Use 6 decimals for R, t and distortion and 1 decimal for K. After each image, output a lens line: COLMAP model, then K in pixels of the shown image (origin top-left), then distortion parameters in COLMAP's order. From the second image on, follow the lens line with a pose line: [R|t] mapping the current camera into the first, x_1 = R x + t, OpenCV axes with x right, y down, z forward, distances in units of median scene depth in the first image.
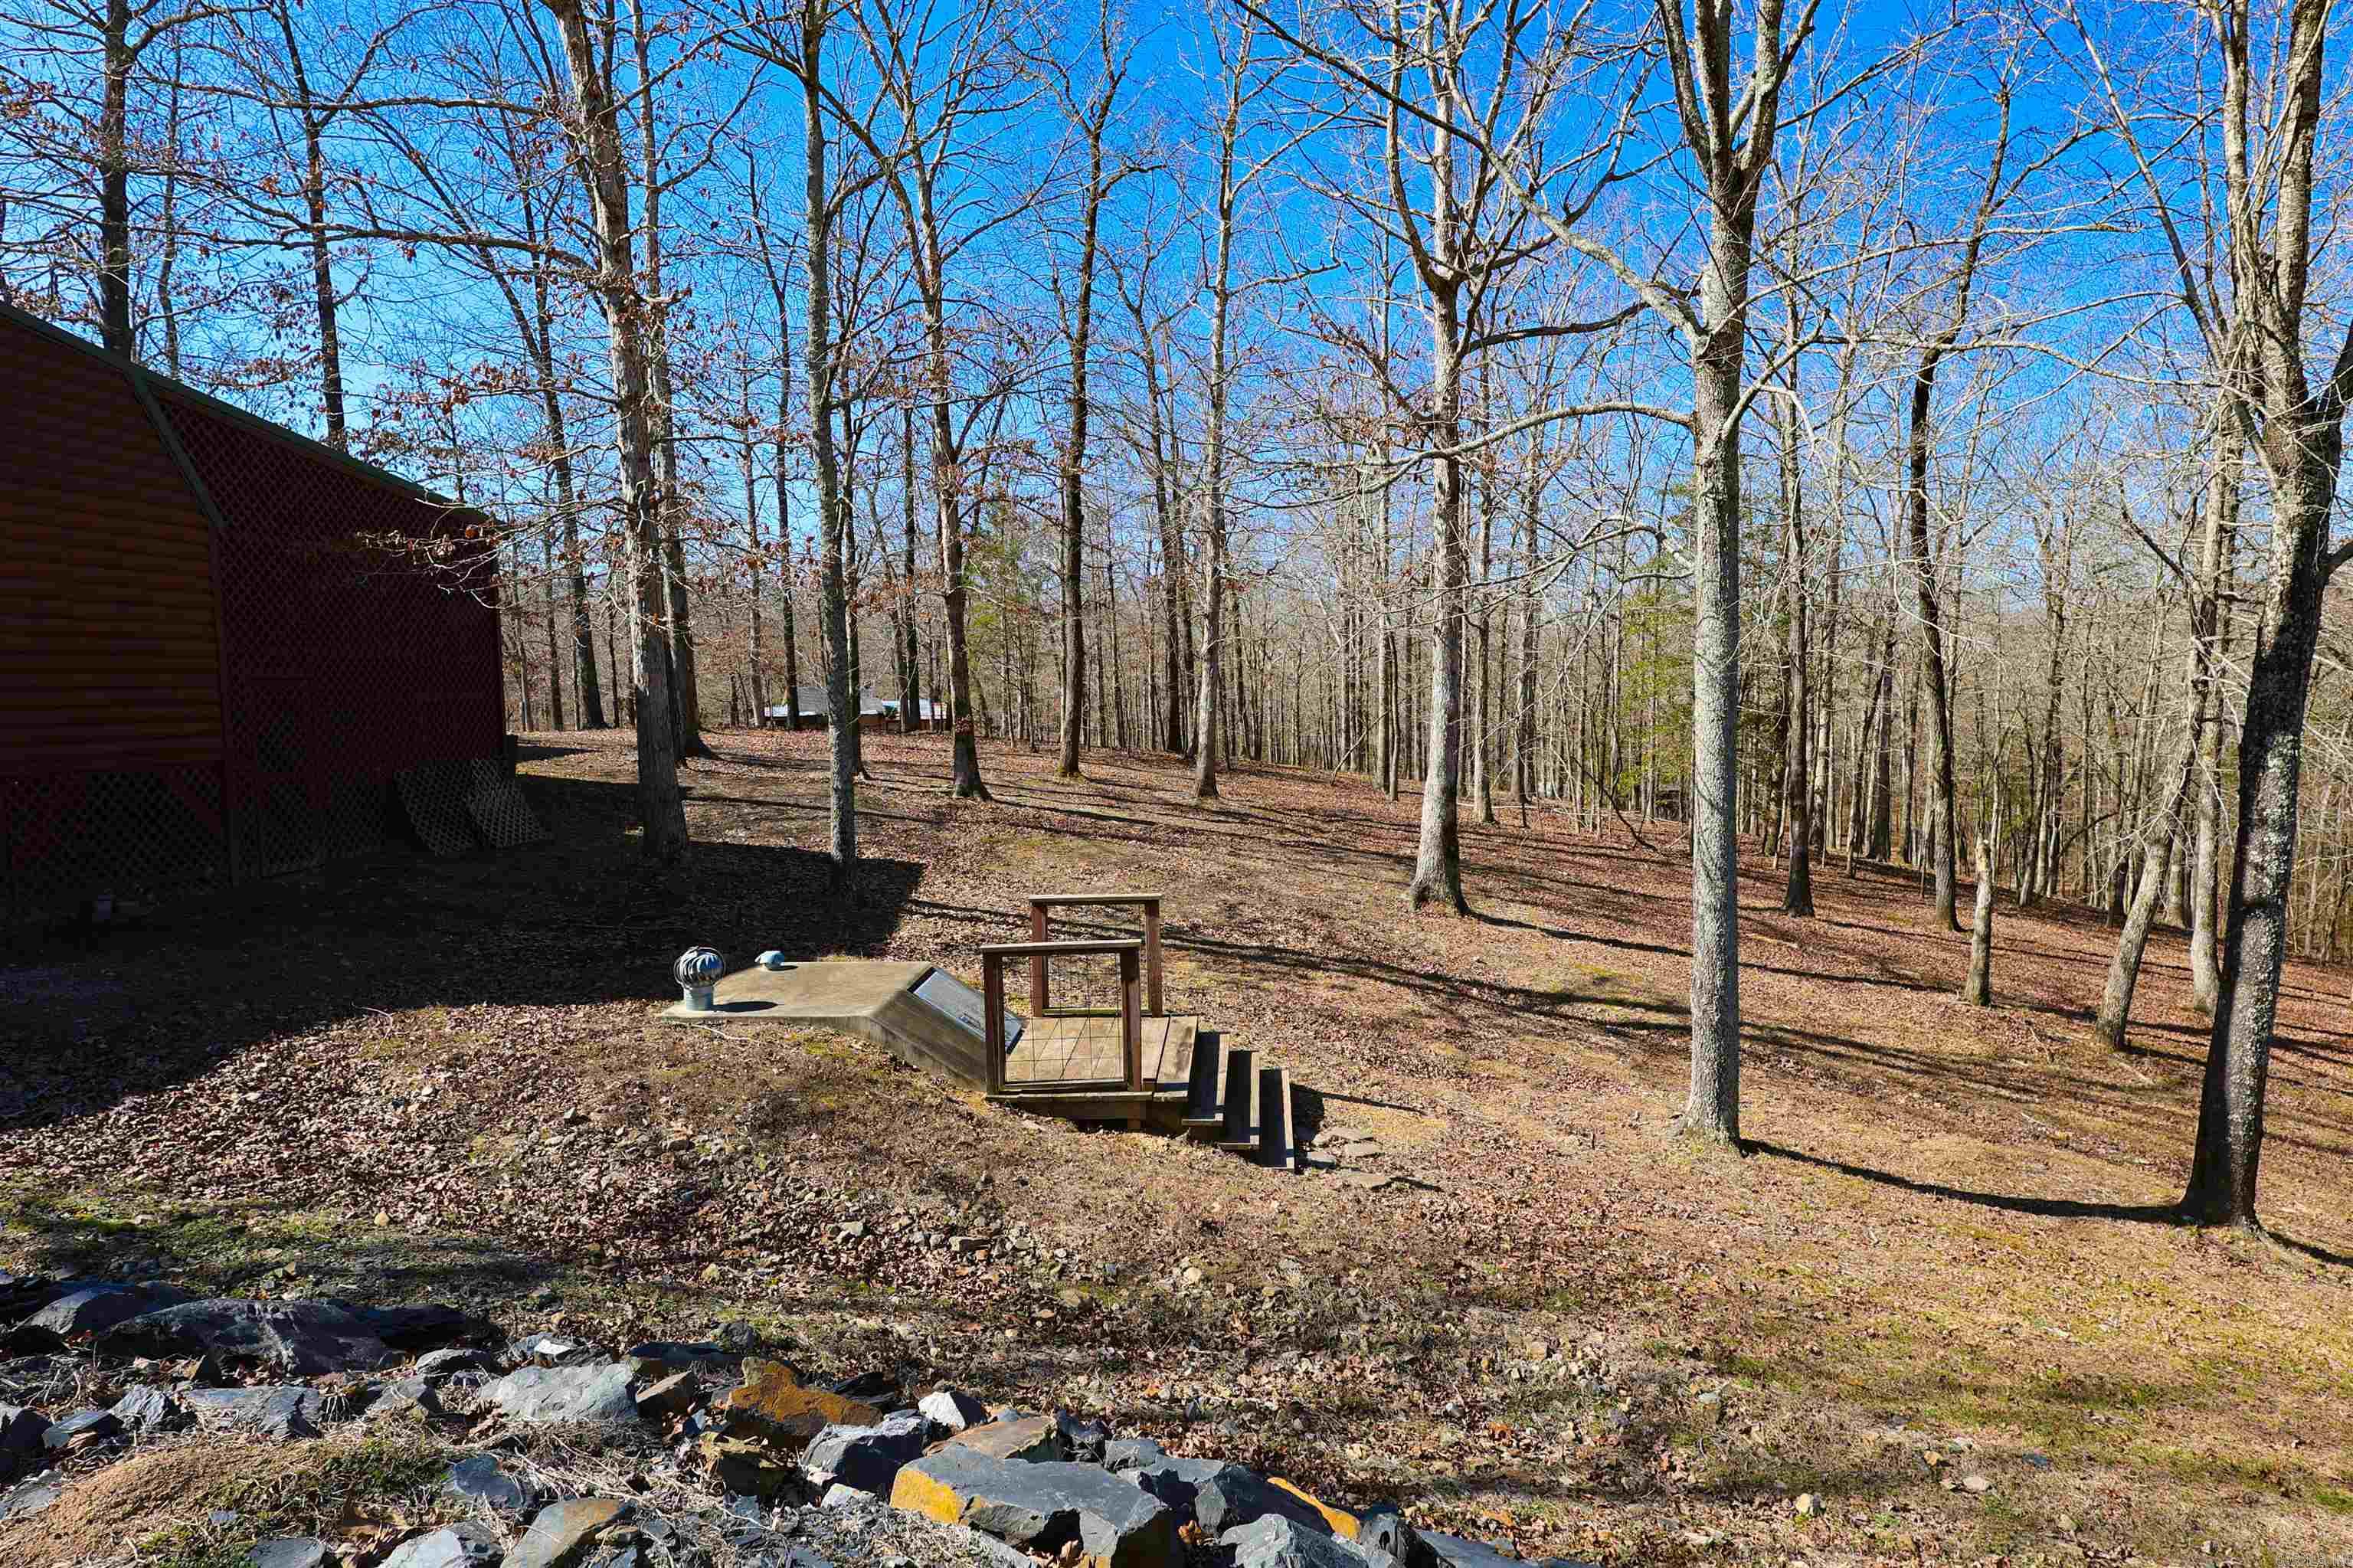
lens RADIAL K [[1324.6, 0, 1176.5], [0, 1324.6, 784.0], [0, 0, 1]] dist [0.001903, 0.001967]
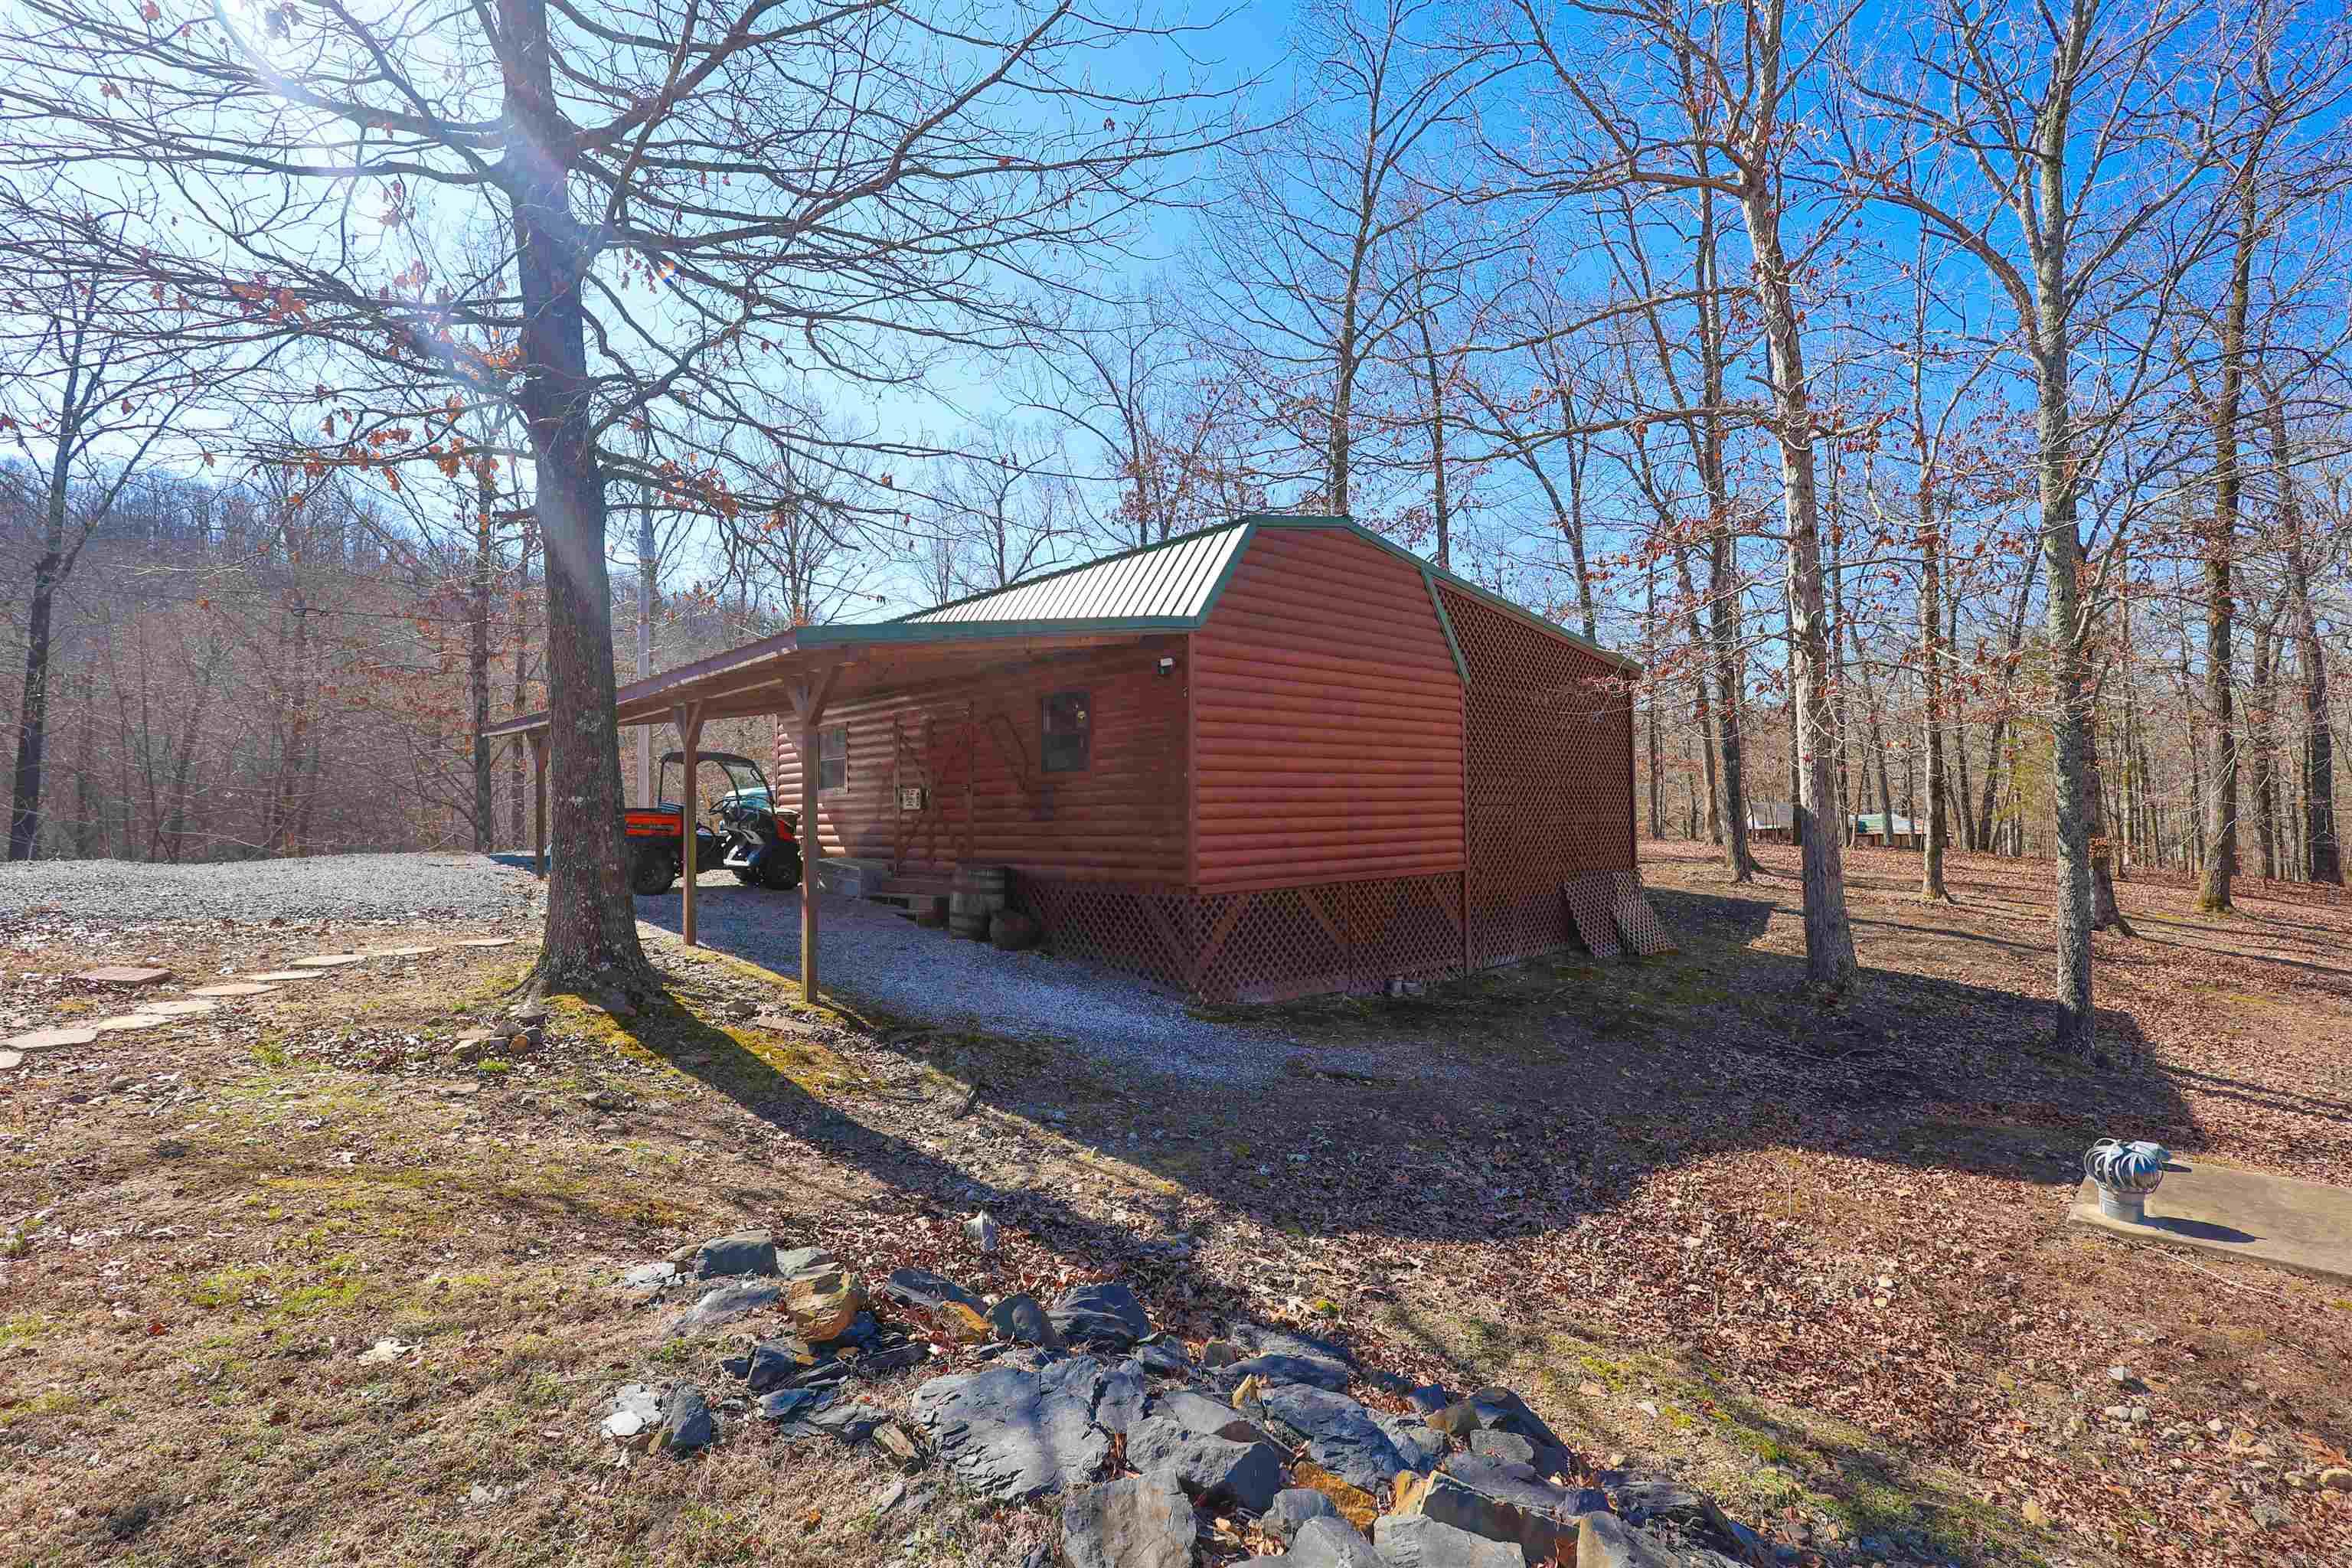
lens RADIAL K [[1091.5, 0, 1167.7], [0, 1091.5, 789.4], [0, 0, 1]] dist [0.000781, 0.000171]
pose [[0.741134, -0.007632, -0.671314, -0.210671], [-0.048040, 0.996769, -0.064369, -0.013062], [0.669636, 0.079956, 0.738373, 0.056152]]
